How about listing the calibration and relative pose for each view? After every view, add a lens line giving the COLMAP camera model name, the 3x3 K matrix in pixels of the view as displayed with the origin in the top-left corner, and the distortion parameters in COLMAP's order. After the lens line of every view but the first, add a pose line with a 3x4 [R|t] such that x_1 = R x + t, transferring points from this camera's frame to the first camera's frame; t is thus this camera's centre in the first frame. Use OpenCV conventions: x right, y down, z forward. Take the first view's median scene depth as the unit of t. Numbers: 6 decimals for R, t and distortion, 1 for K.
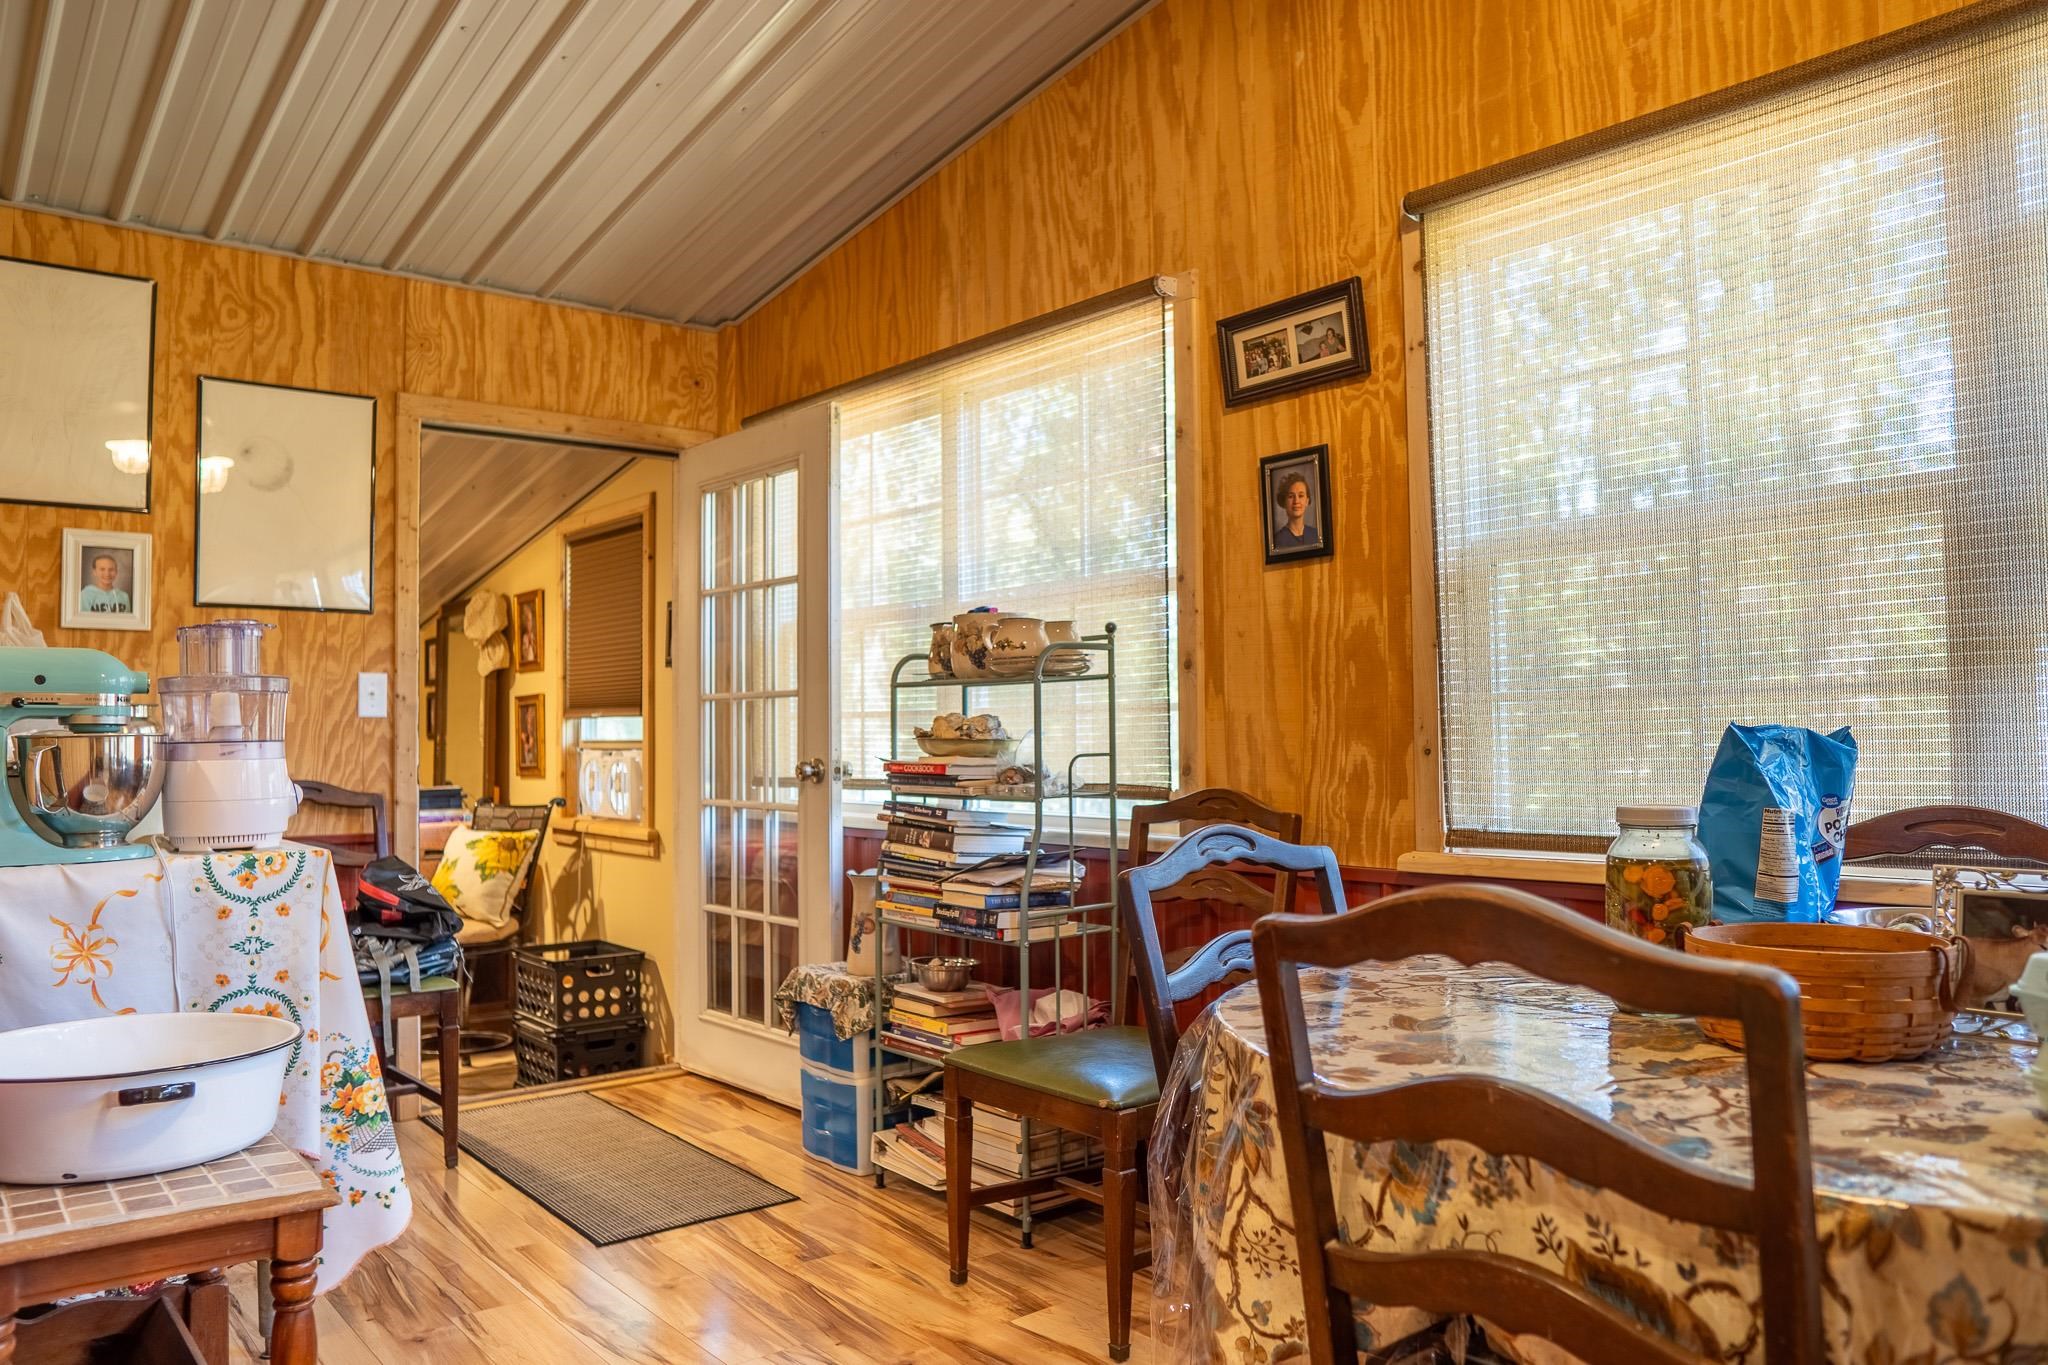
lens RADIAL K [[1446.2, 0, 1019.3], [0, 1446.2, 696.5], [0, 0, 1]] dist [-0.107365, 0.069674]
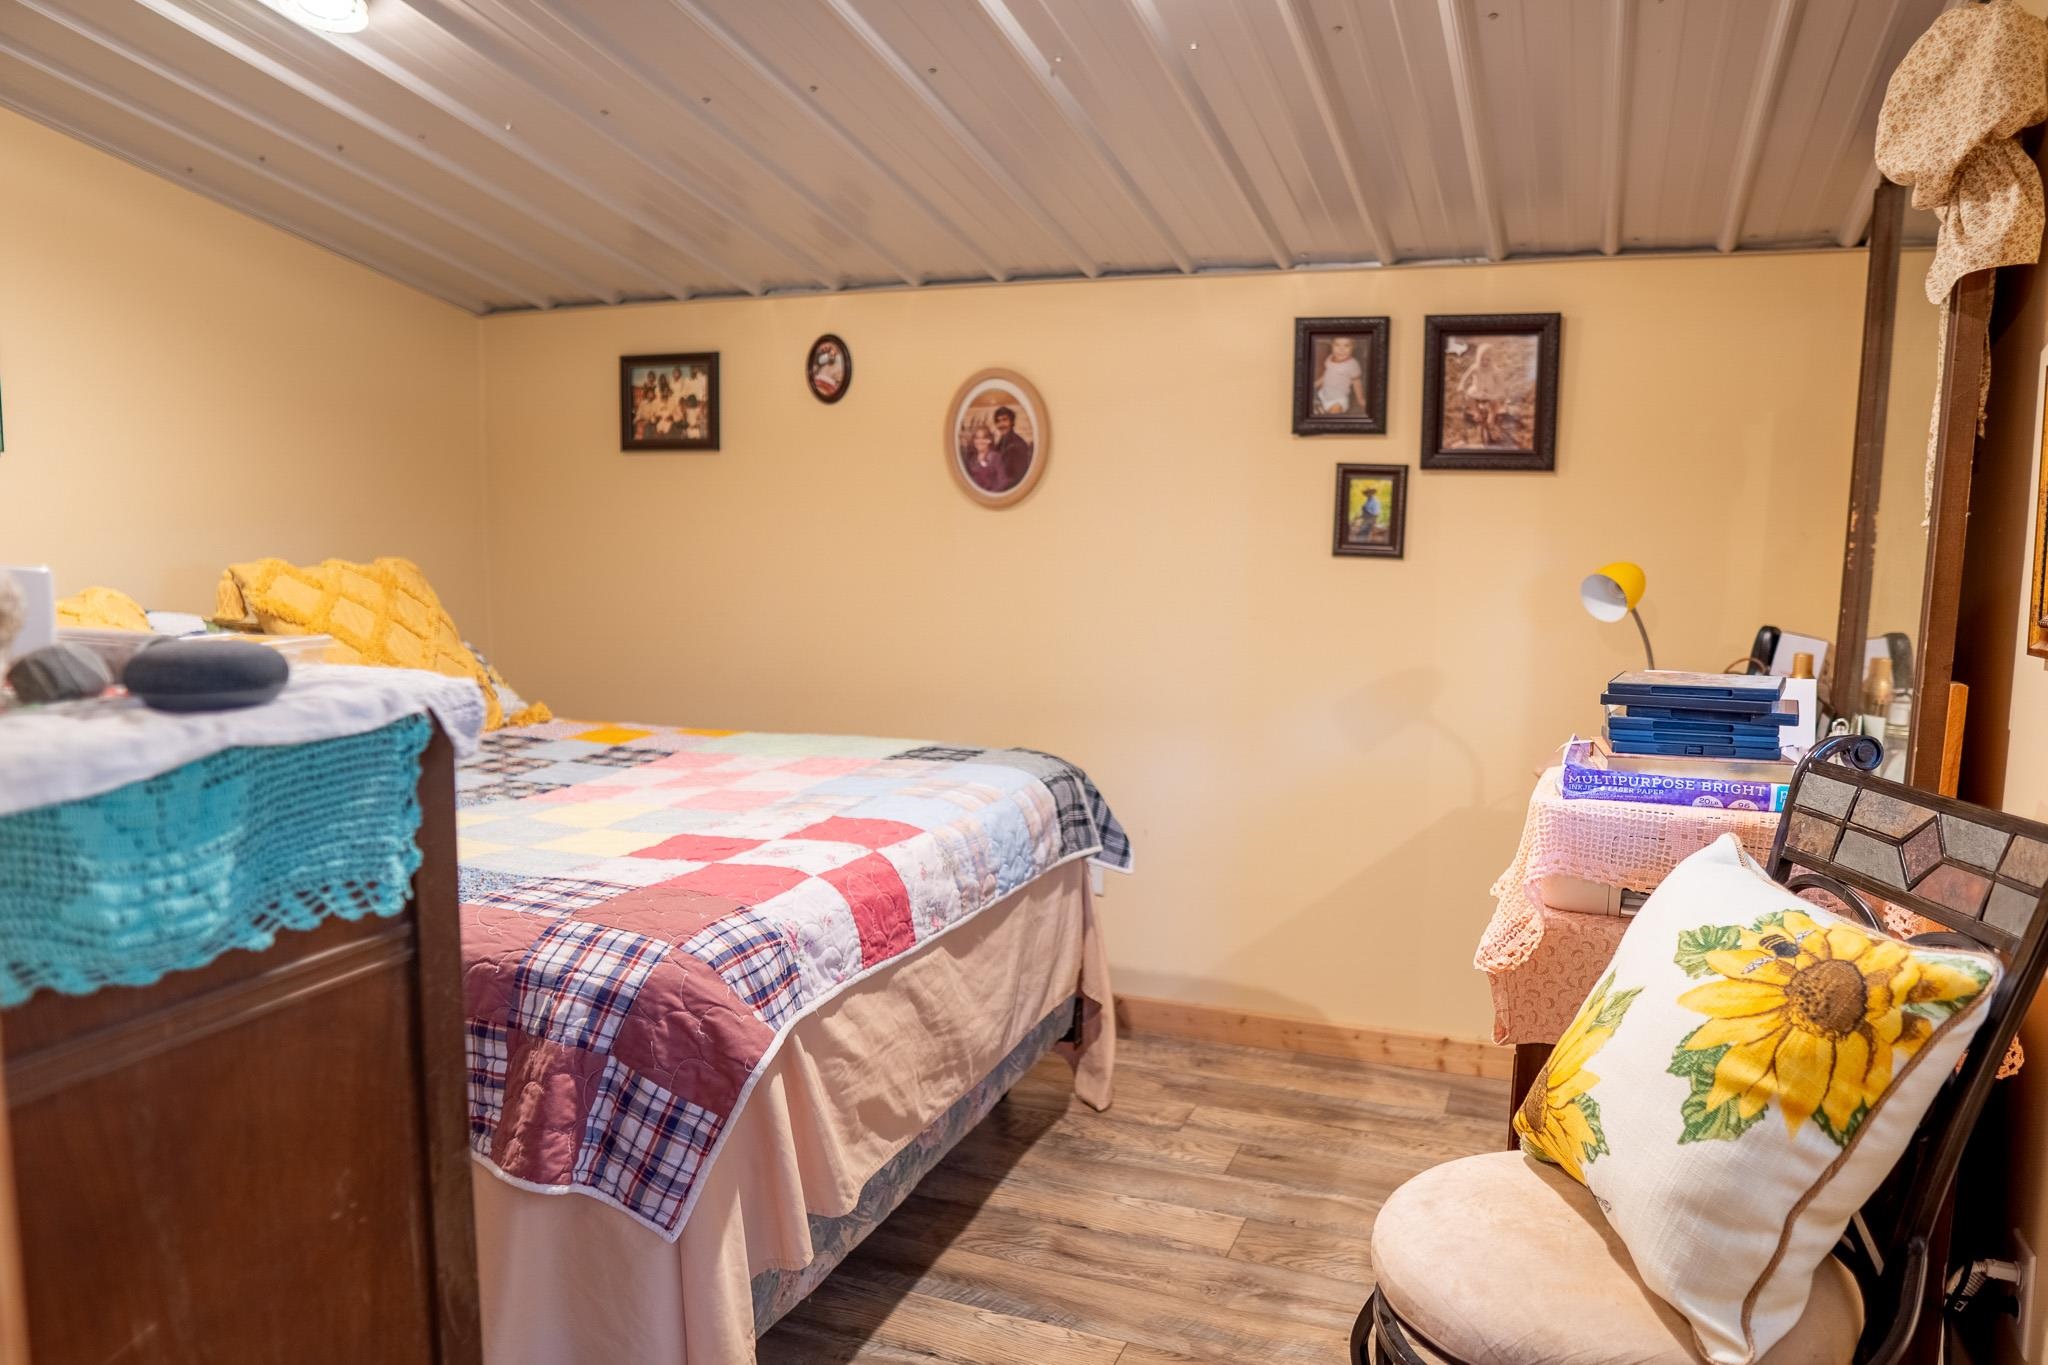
lens RADIAL K [[1446.2, 0, 1013.8], [0, 1446.2, 695.4], [0, 0, 1]] dist [-0.107365, 0.069674]
pose [[0.472295, 0.118682, -0.873414, -0.330752], [0.013215, 0.989829, 0.141647, 0.035529], [0.881342, -0.078441, 0.465923, 1.116913]]
